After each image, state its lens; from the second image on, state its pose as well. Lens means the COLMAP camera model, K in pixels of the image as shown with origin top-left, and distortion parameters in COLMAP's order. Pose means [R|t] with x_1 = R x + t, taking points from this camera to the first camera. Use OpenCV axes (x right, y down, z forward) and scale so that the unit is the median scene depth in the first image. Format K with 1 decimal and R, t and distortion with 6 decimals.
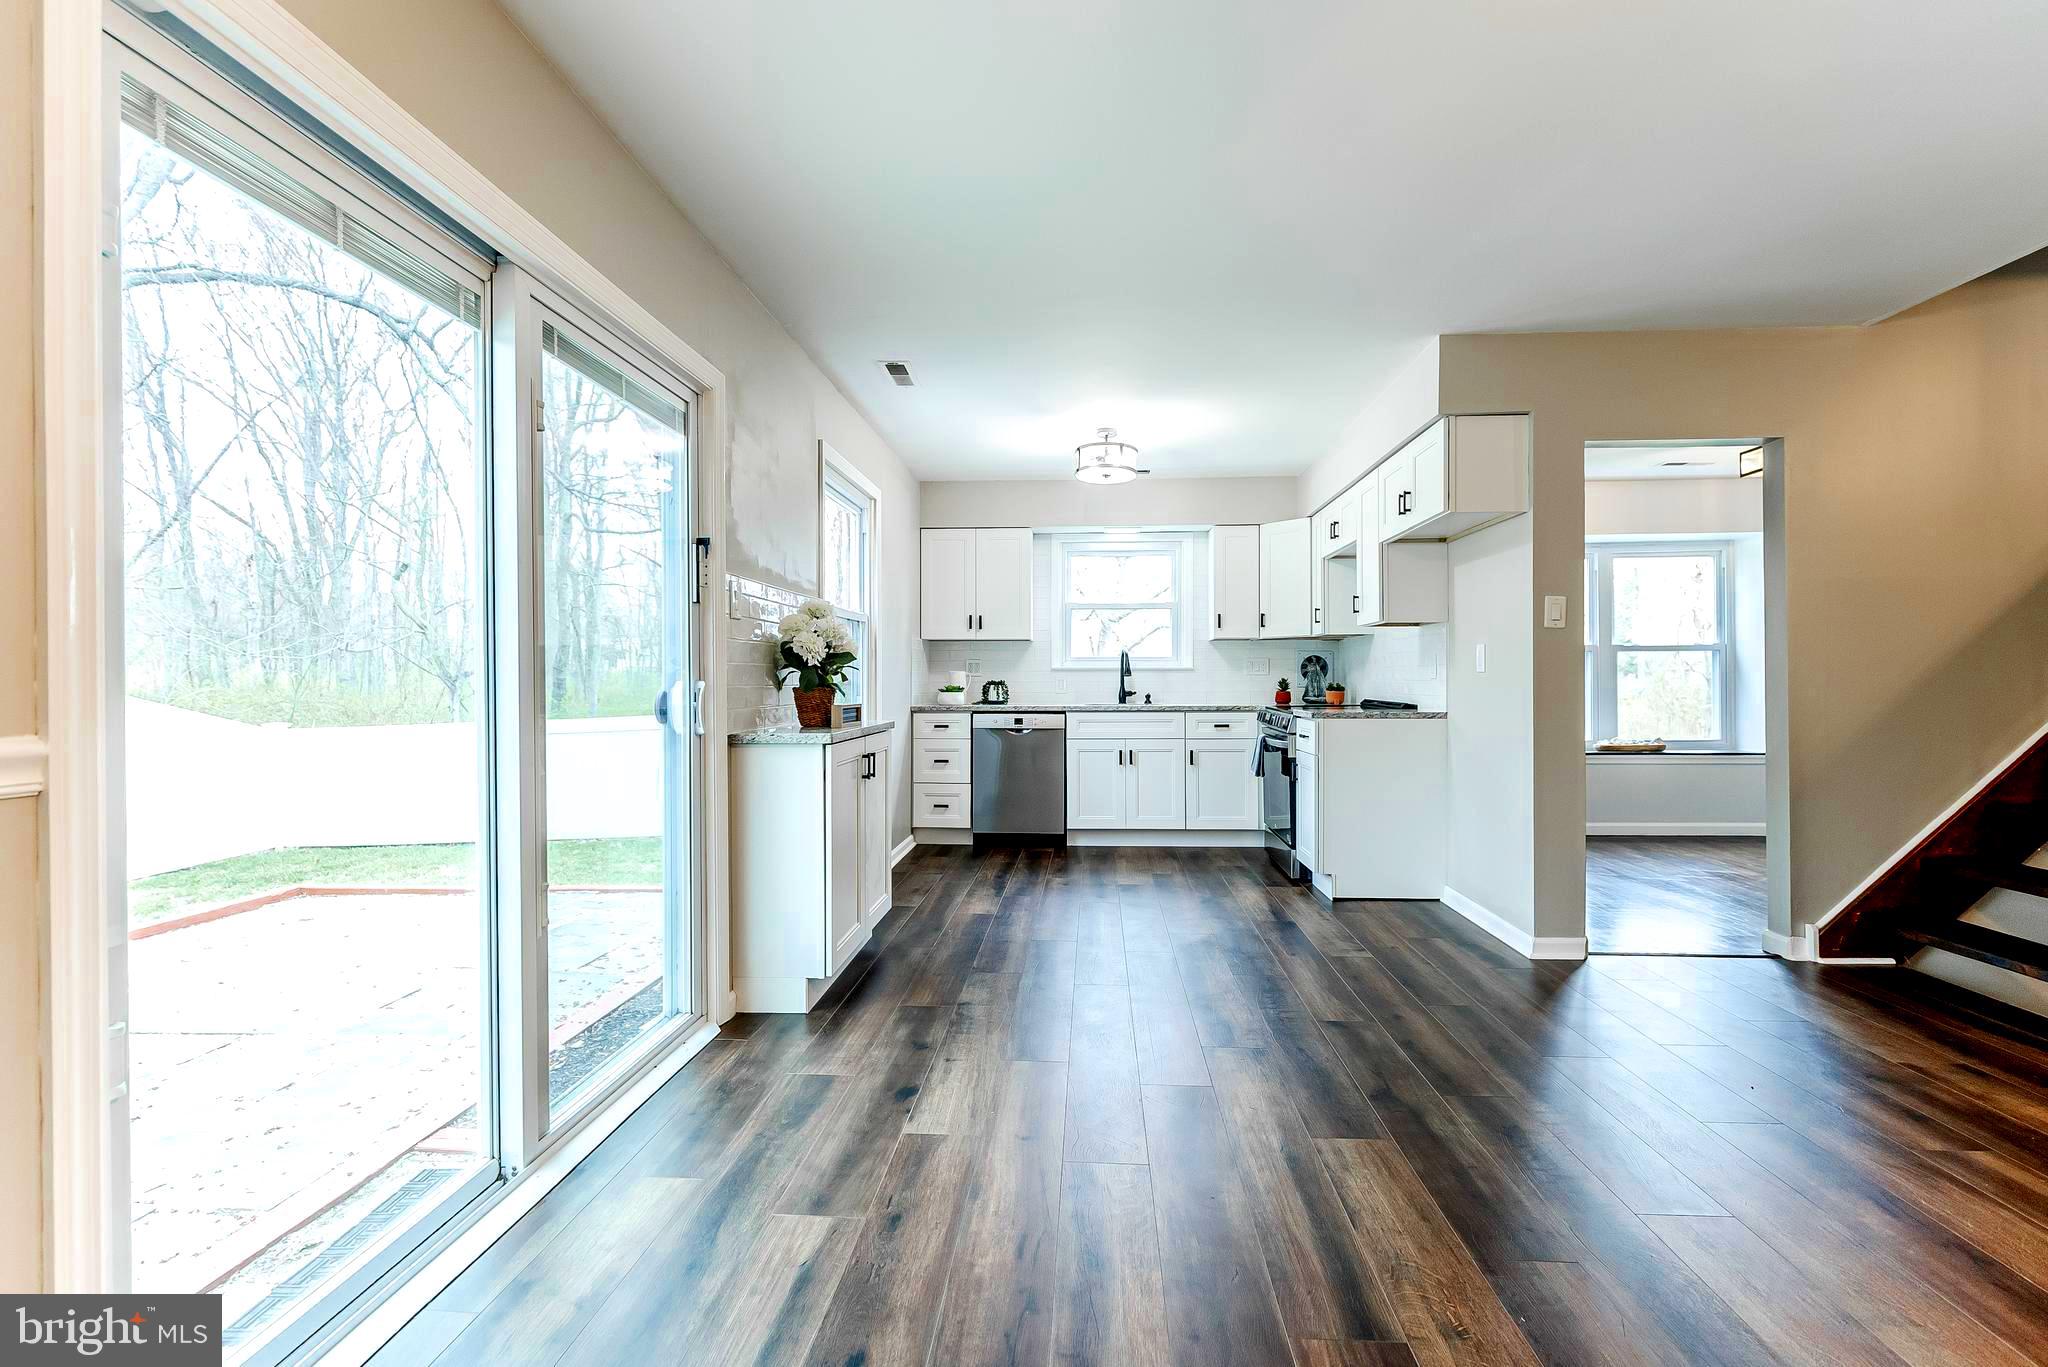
lens RADIAL K [[911.5, 0, 1029.0], [0, 911.5, 675.7], [0, 0, 1]] dist [0.001623, -0.000127]
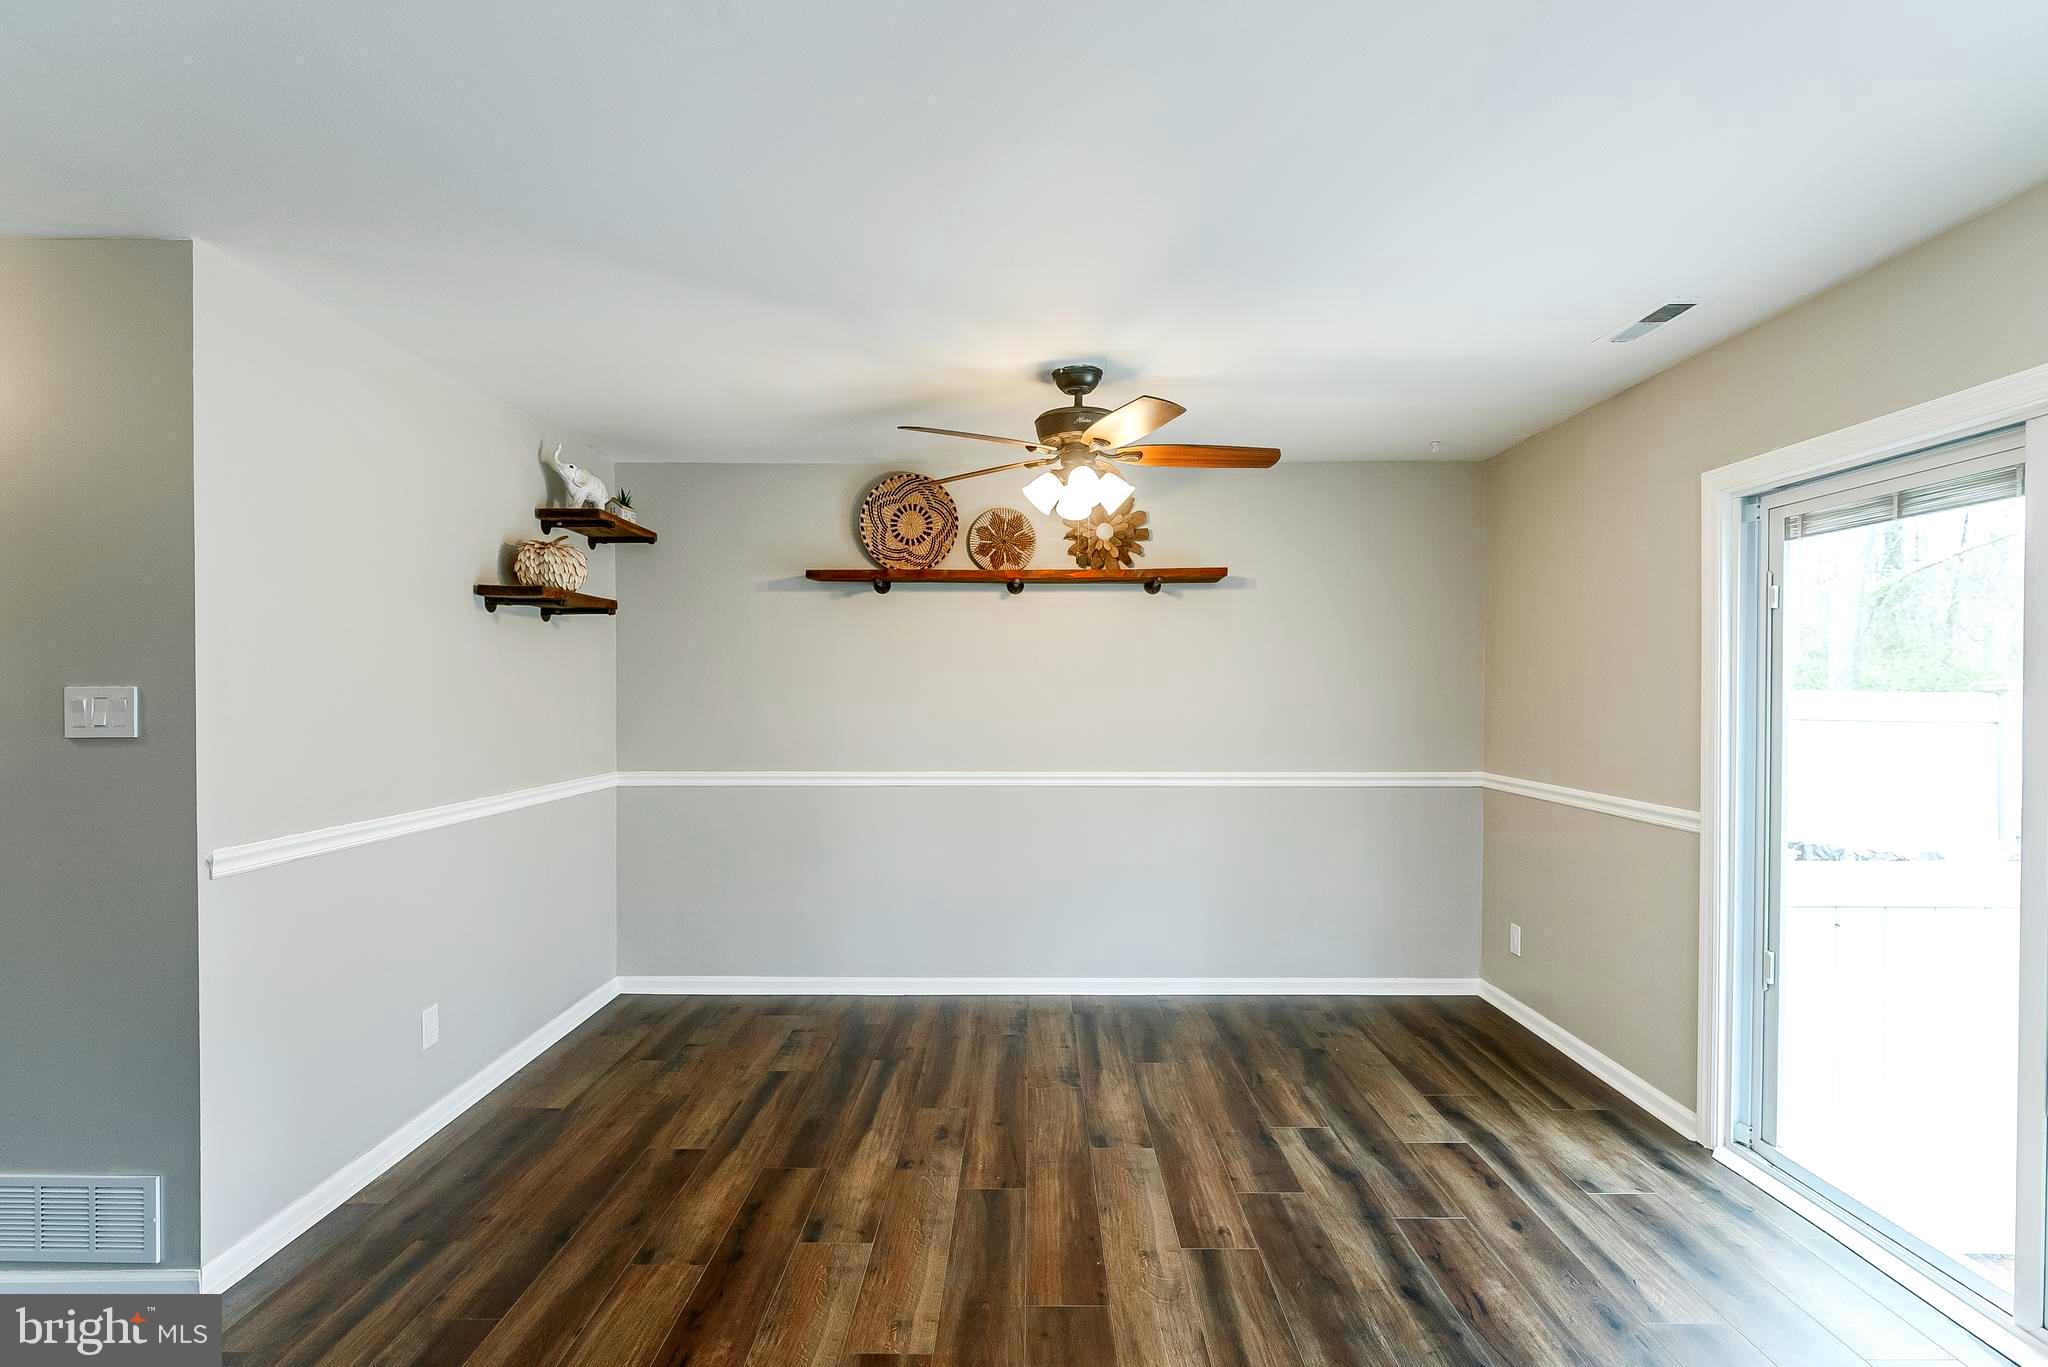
lens RADIAL K [[963.7, 0, 1012.5], [0, 963.7, 702.7], [0, 0, 1]] dist [0.000811, 0.000045]
pose [[-0.998671, 0.000867, -0.051528, 0.199908], [0.000476, 0.999971, 0.007603, -0.050732], [0.051533, 0.007569, -0.998643, 0.665141]]
